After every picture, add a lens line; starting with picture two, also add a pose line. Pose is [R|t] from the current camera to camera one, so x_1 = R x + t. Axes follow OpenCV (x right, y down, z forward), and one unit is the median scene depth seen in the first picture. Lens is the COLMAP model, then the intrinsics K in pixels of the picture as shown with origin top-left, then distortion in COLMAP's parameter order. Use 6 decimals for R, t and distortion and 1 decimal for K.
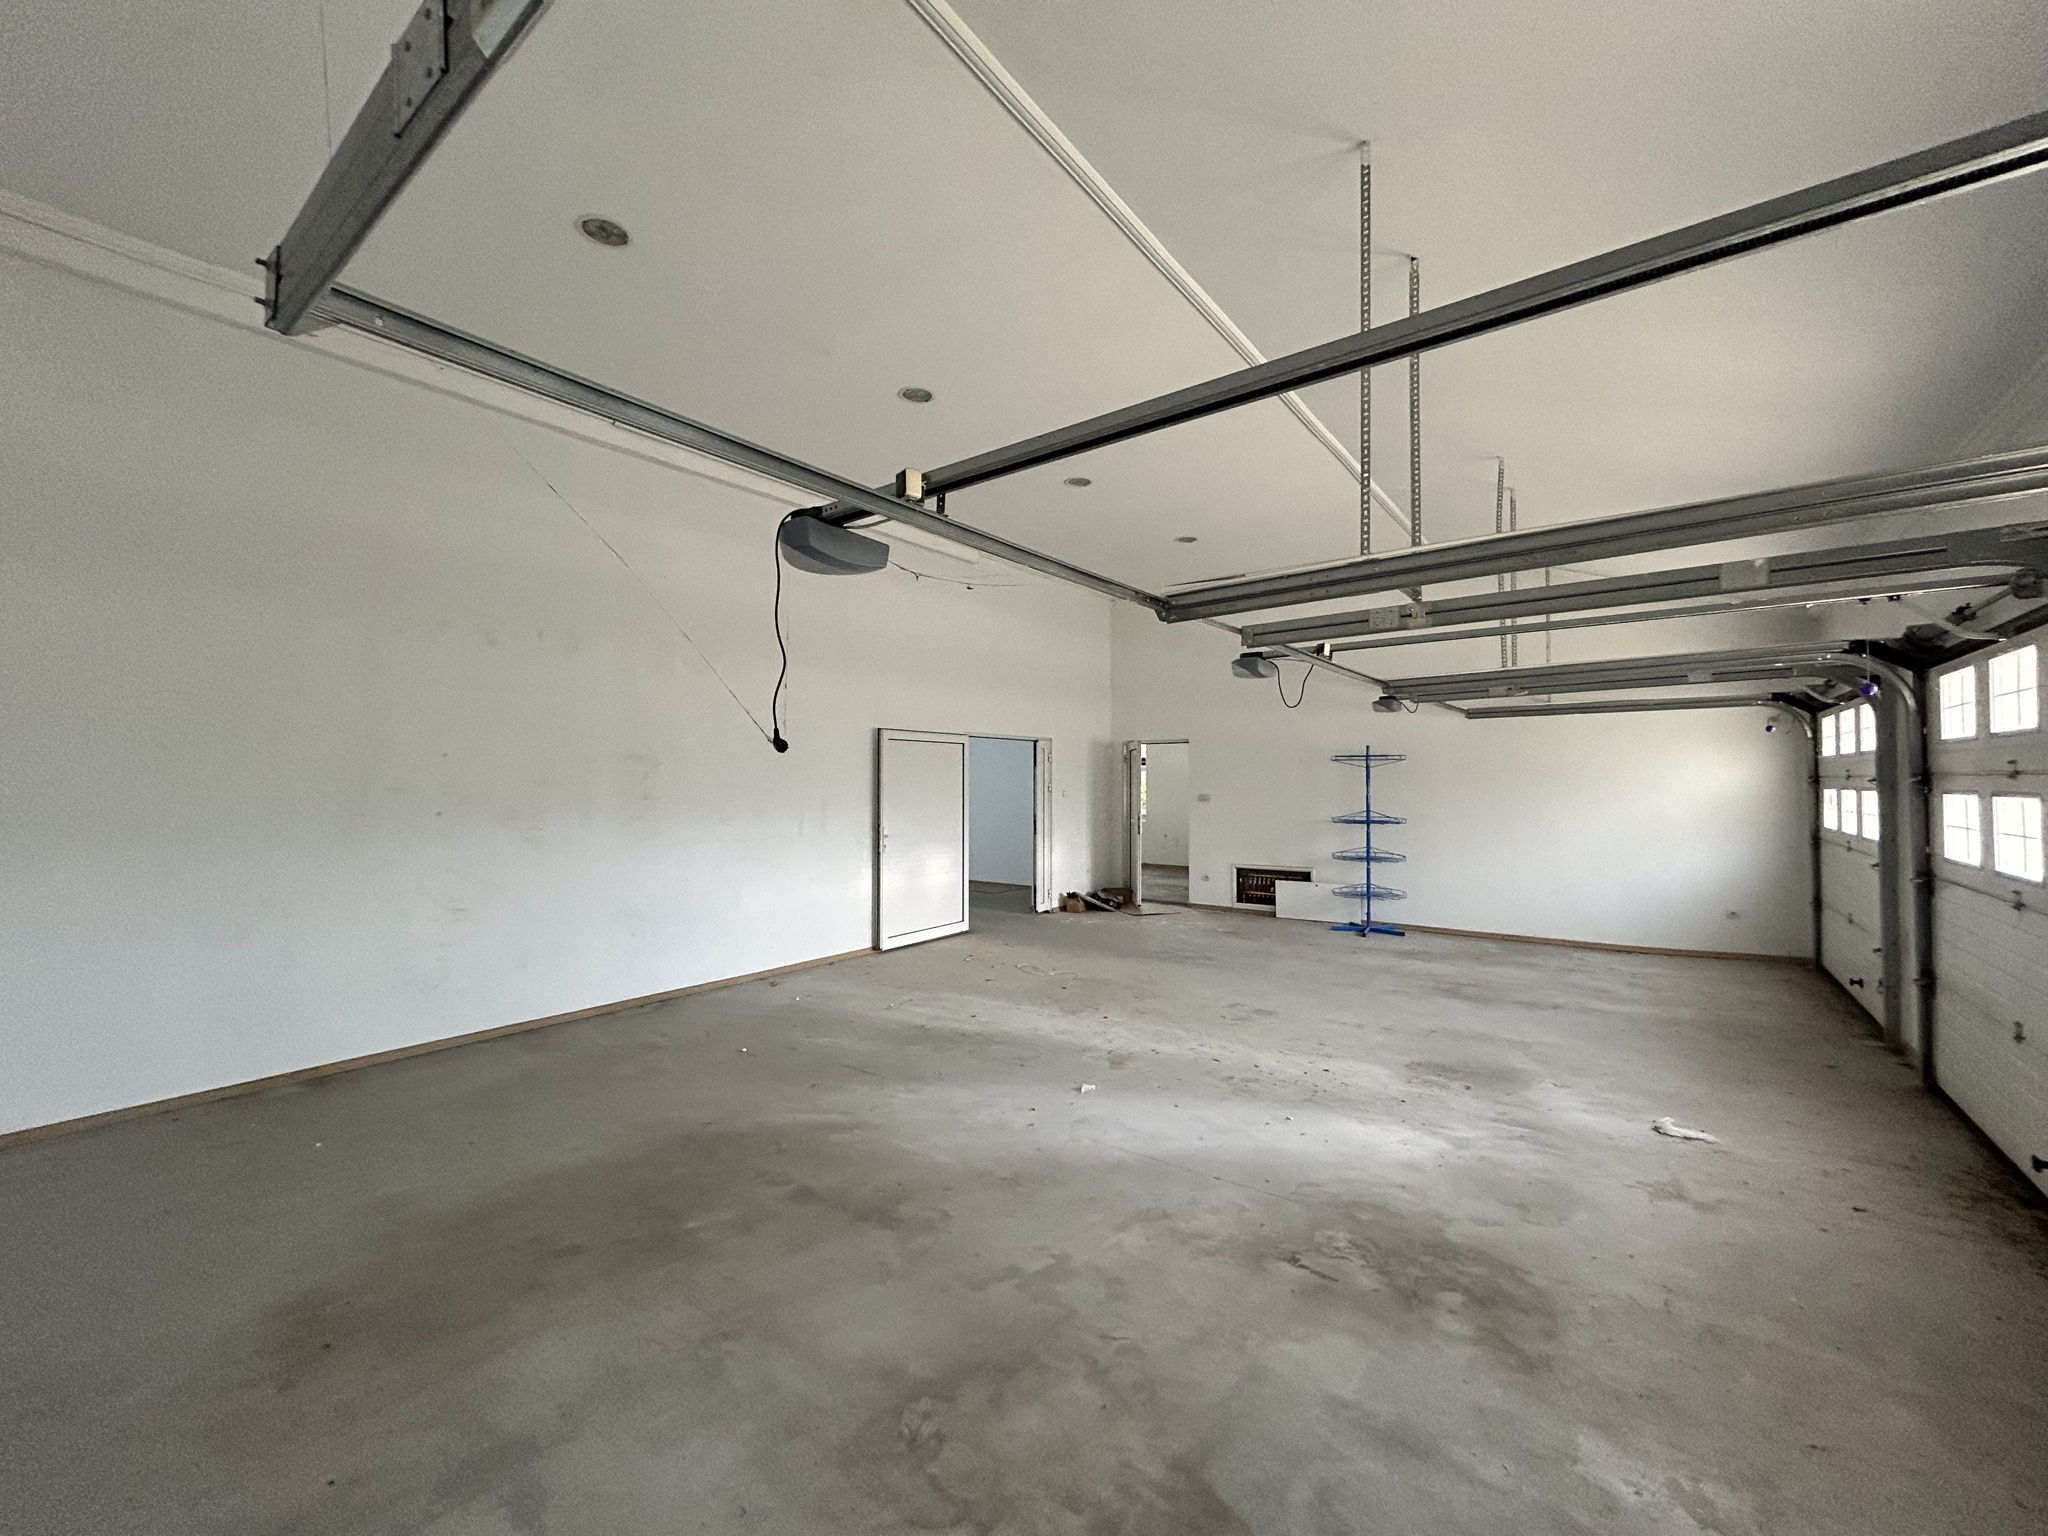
lens RADIAL K [[817.6, 0, 1018.9], [0, 817.6, 766.3], [0, 0, 1]] dist [-0.001641, 0.000504]
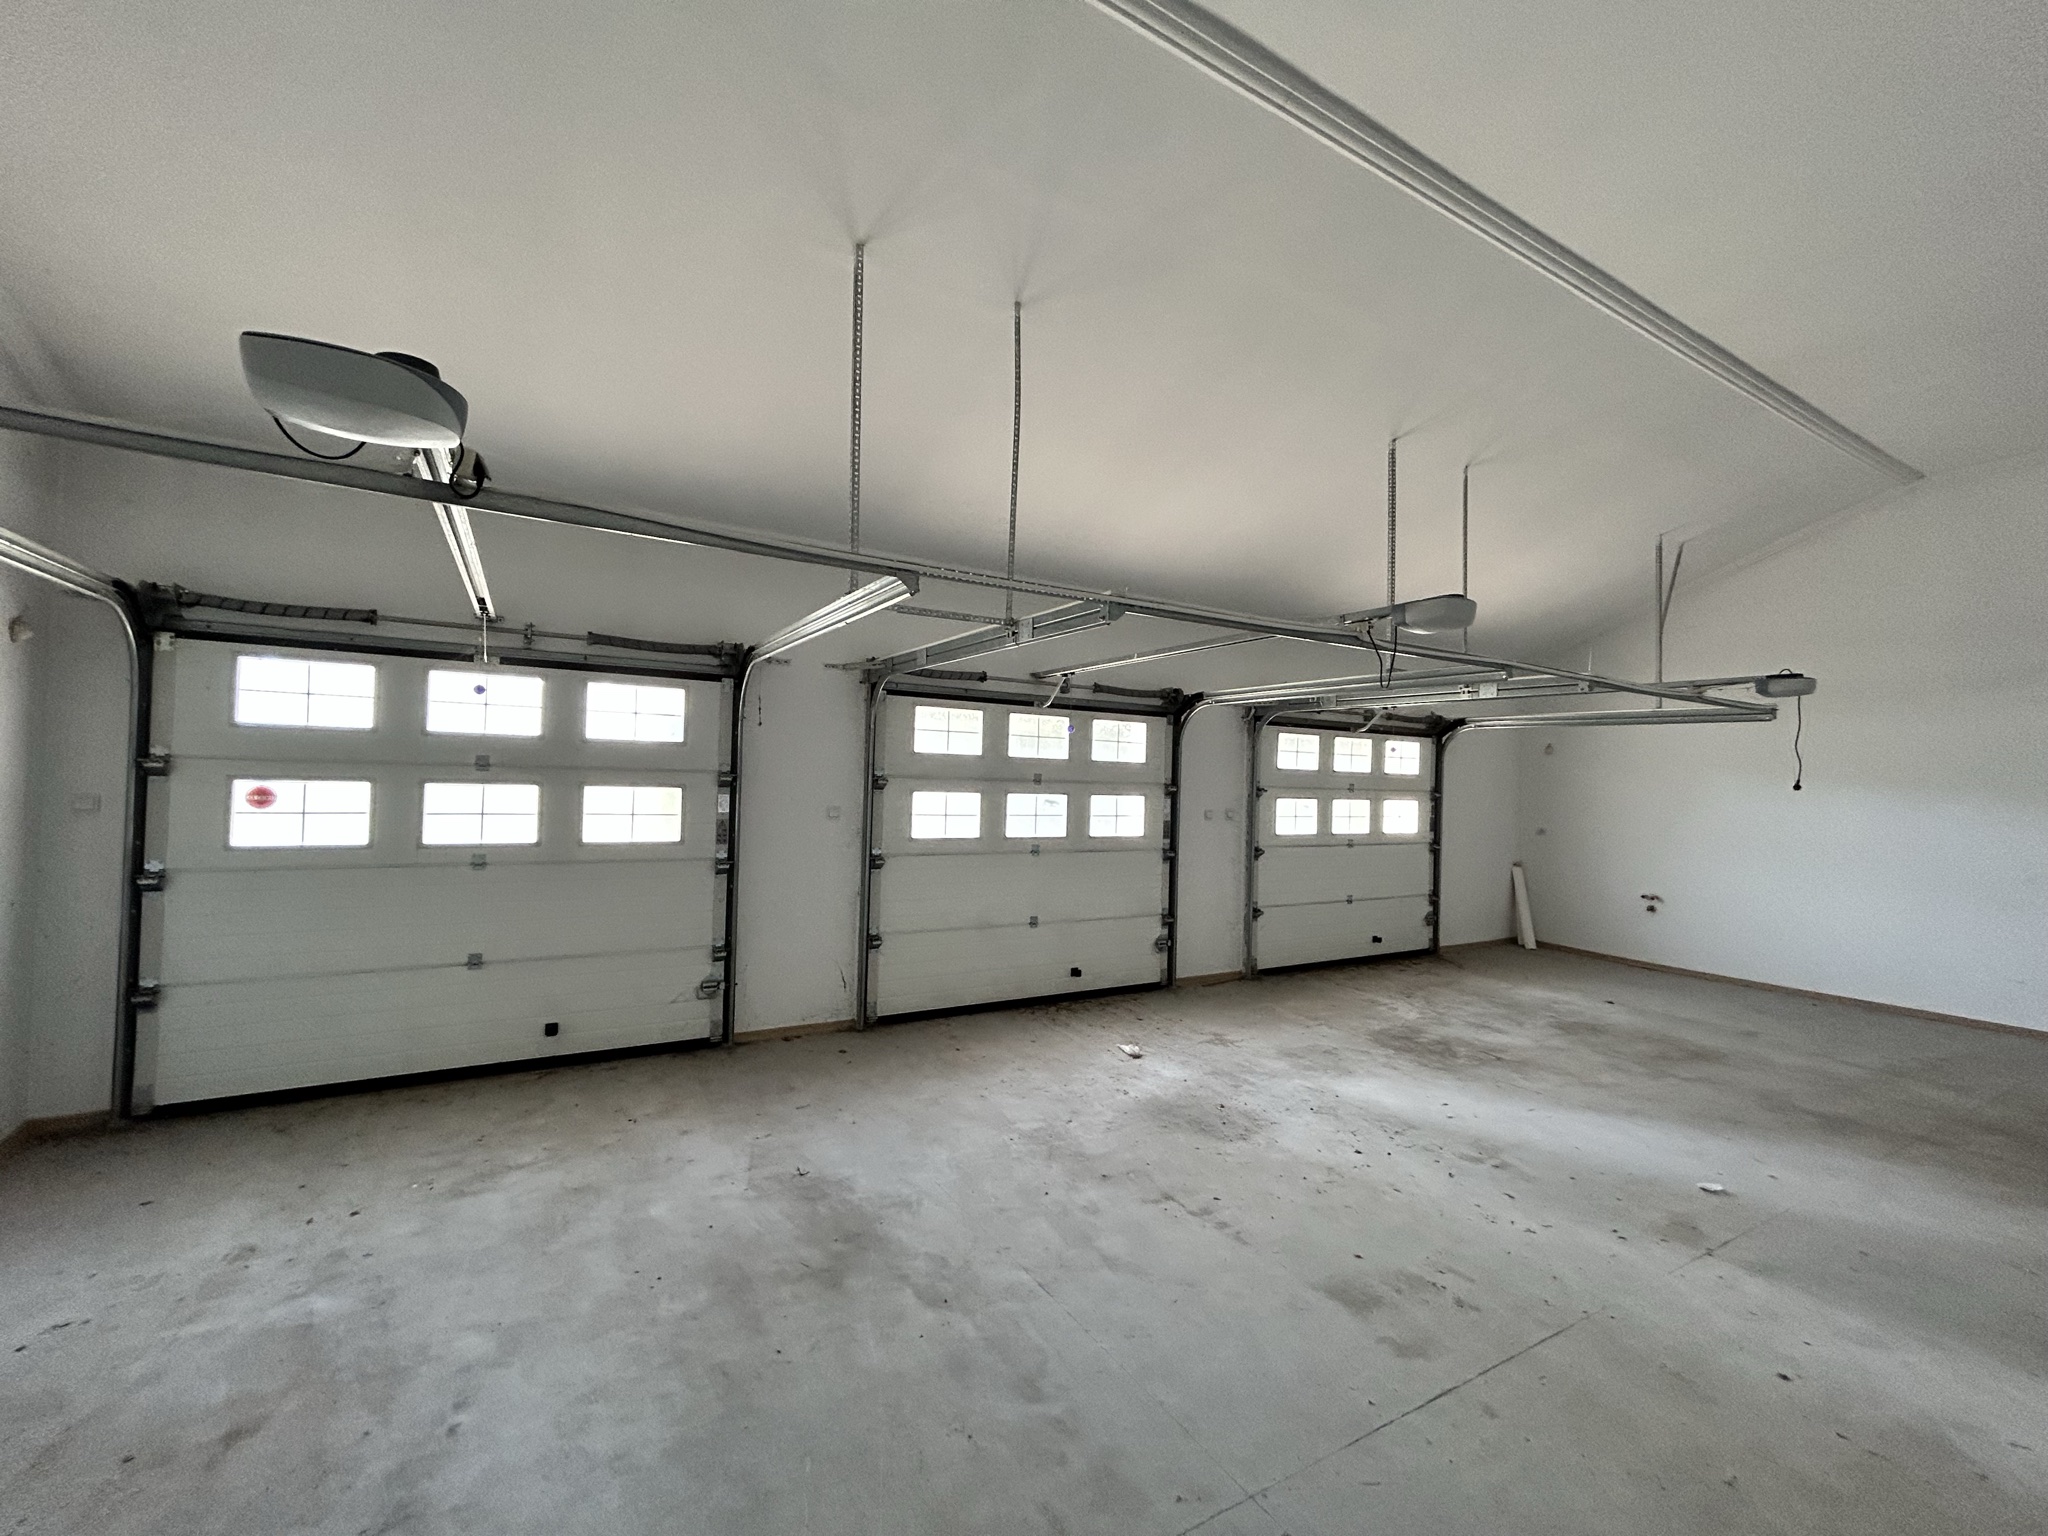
lens RADIAL K [[817.6, 0, 1018.9], [0, 817.6, 766.3], [0, 0, 1]] dist [-0.001641, 0.000504]
pose [[-0.919349, -0.011881, 0.393265, 0.494777], [-0.030480, 0.998691, -0.041083, 0.045773], [-0.392262, -0.049756, -0.918507, 2.524618]]
